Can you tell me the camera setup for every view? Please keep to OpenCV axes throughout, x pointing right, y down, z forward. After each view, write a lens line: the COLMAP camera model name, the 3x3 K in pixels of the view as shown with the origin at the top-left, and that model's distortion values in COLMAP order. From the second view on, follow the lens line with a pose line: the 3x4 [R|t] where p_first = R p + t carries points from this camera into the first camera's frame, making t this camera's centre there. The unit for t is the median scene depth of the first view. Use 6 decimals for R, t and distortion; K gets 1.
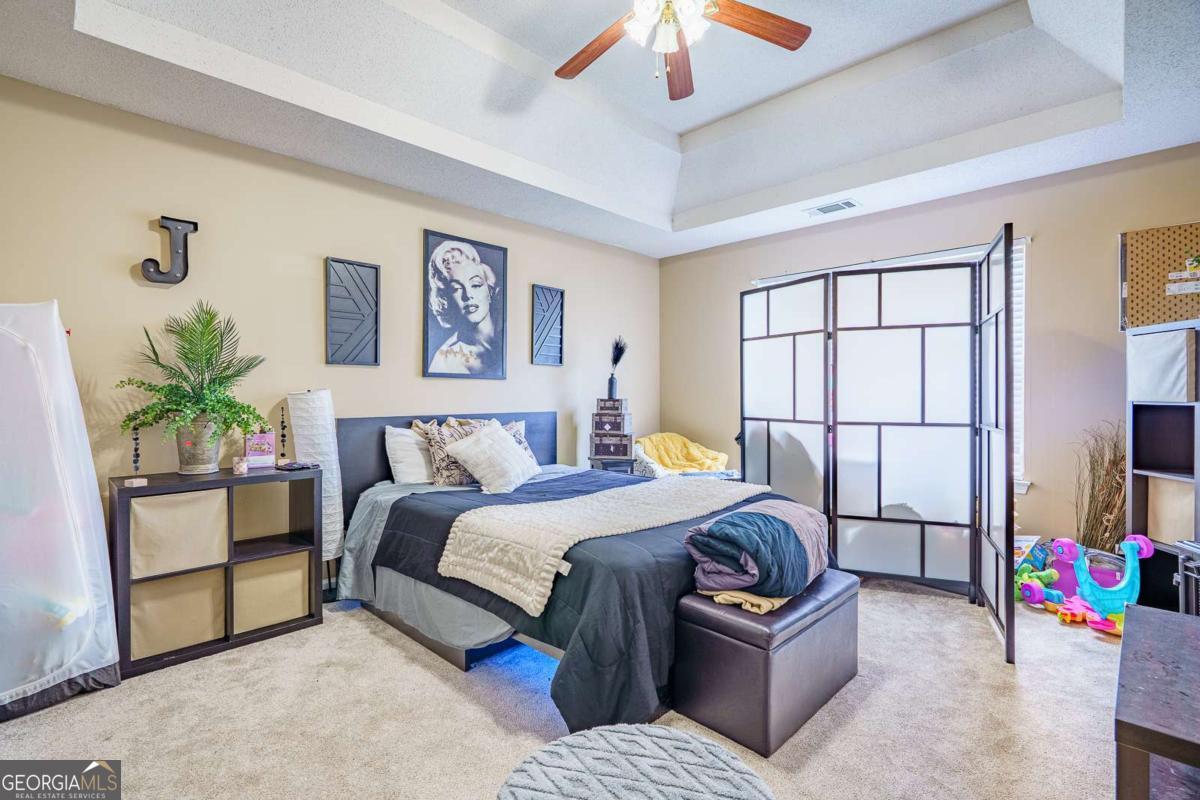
lens RADIAL K [[550.9, 0, 599.6], [0, 550.9, 402.1], [0, 0, 1]] dist [0.000002, -0.000157]
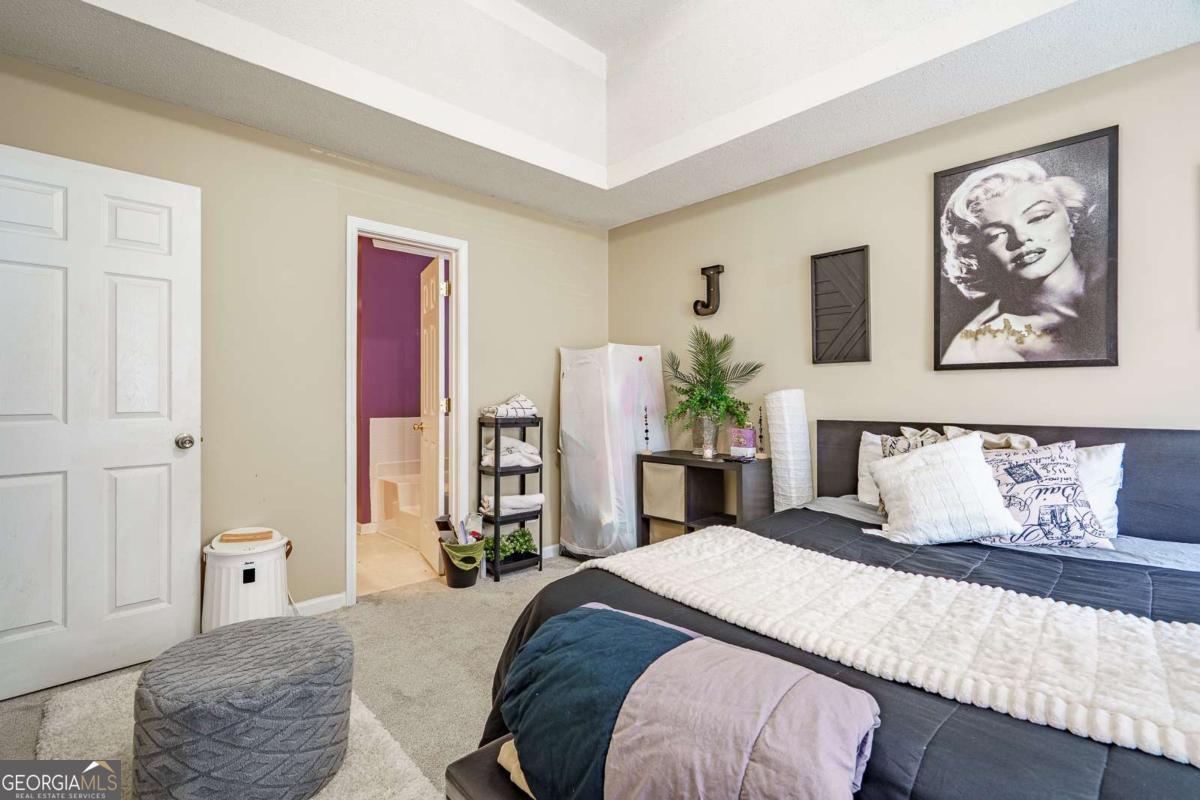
lens RADIAL K [[550.9, 0, 600.0], [0, 550.9, 389.6], [0, 0, 1]] dist [0.000002, -0.000157]
pose [[-0.042628, -0.010676, -0.999034, 0.425873], [-0.012669, 0.999868, -0.010145, -0.006986], [0.999011, 0.012224, -0.042757, 0.556552]]
